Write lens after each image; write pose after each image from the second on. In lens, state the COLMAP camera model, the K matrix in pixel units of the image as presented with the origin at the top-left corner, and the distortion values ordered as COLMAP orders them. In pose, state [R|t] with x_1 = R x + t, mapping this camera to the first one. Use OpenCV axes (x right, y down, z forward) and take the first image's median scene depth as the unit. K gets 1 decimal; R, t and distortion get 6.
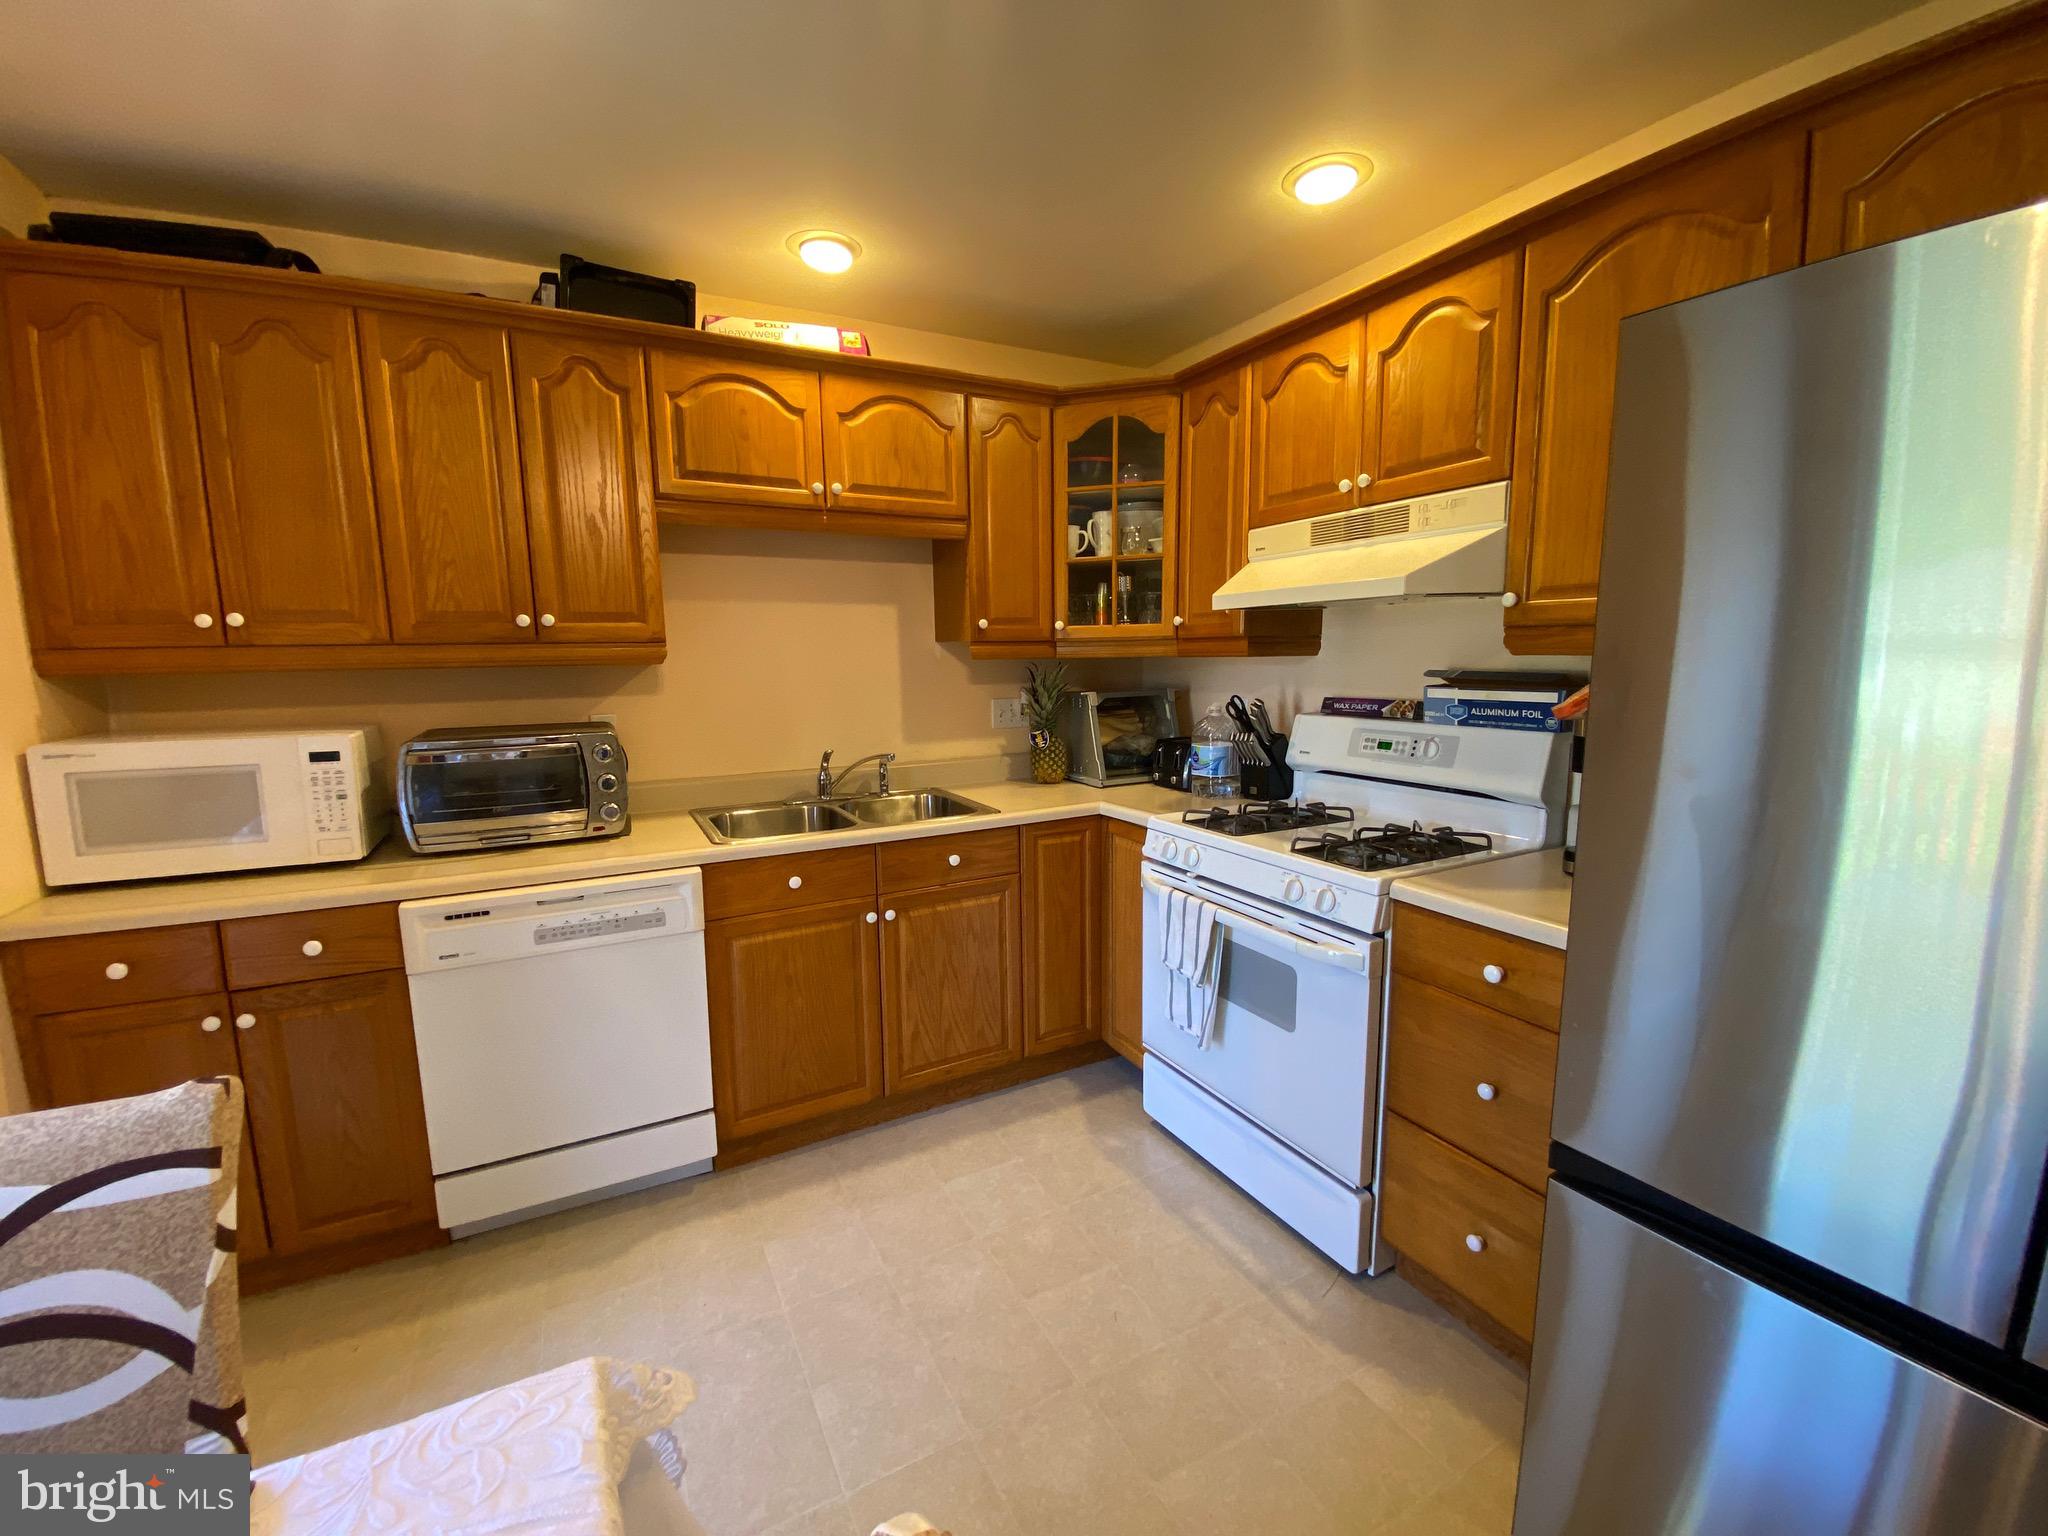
lens RADIAL K [[832.7, 0, 1013.0], [0, 832.7, 768.8], [0, 0, 1]] dist [0.026221, -0.022923]
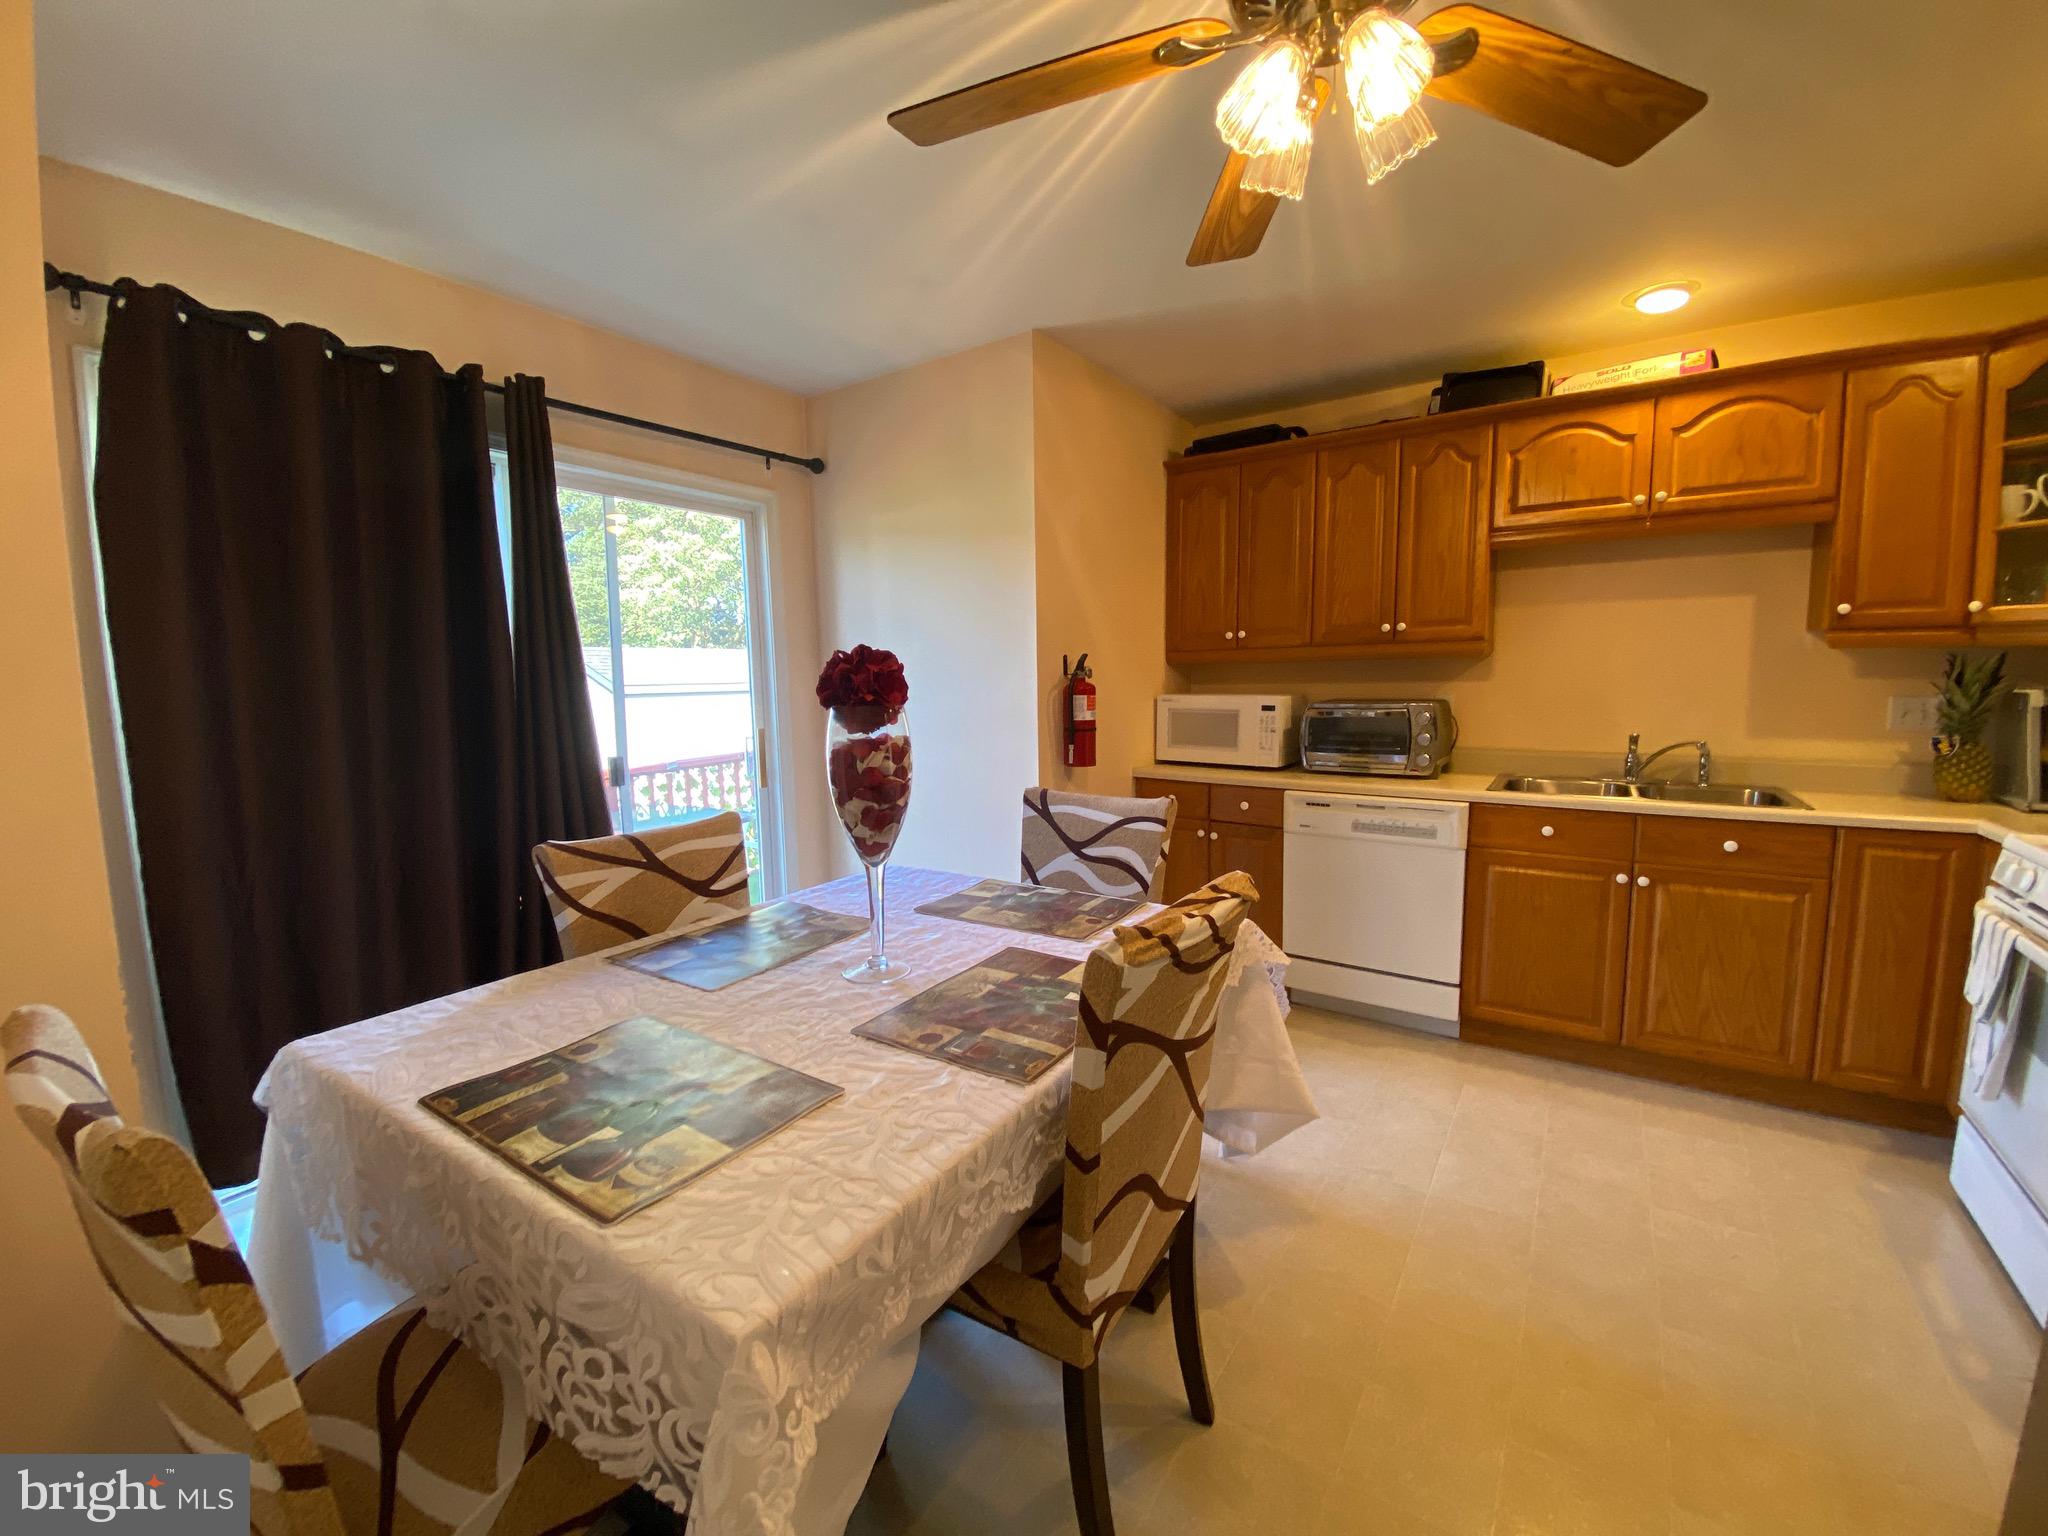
lens RADIAL K [[842.2, 0, 987.4], [0, 842.2, 781.6], [0, 0, 1]] dist [0.000272, -0.011990]
pose [[0.441528, 0.116062, -0.889709, 0.479957], [-0.115818, 0.990675, 0.071757, 0.072435], [0.889741, 0.071361, 0.450853, -0.306608]]
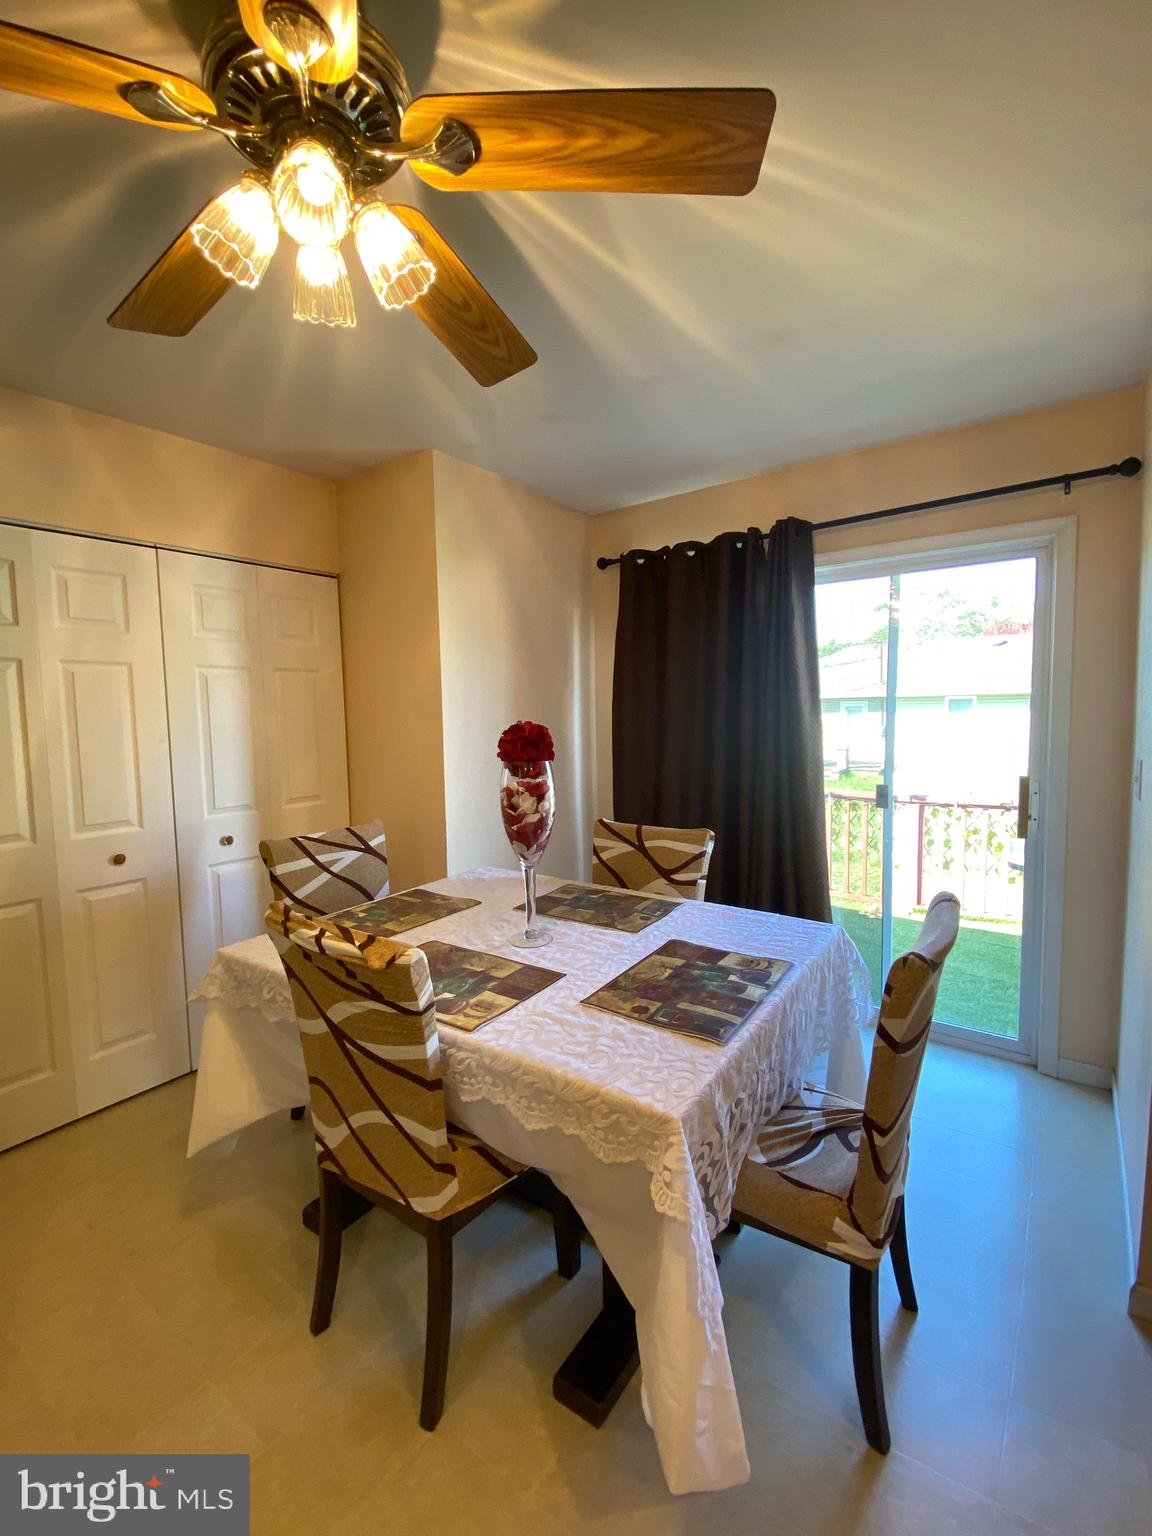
lens RADIAL K [[644.0, 0, 579.6], [0, 644.0, 761.8], [0, 0, 1]] dist [-0.000457, -0.000341]
pose [[-0.903085, 0.060819, -0.425133, 0.075677], [-0.033830, 0.976771, 0.211600, -0.102785], [0.428126, 0.205475, -0.880050, 0.674884]]
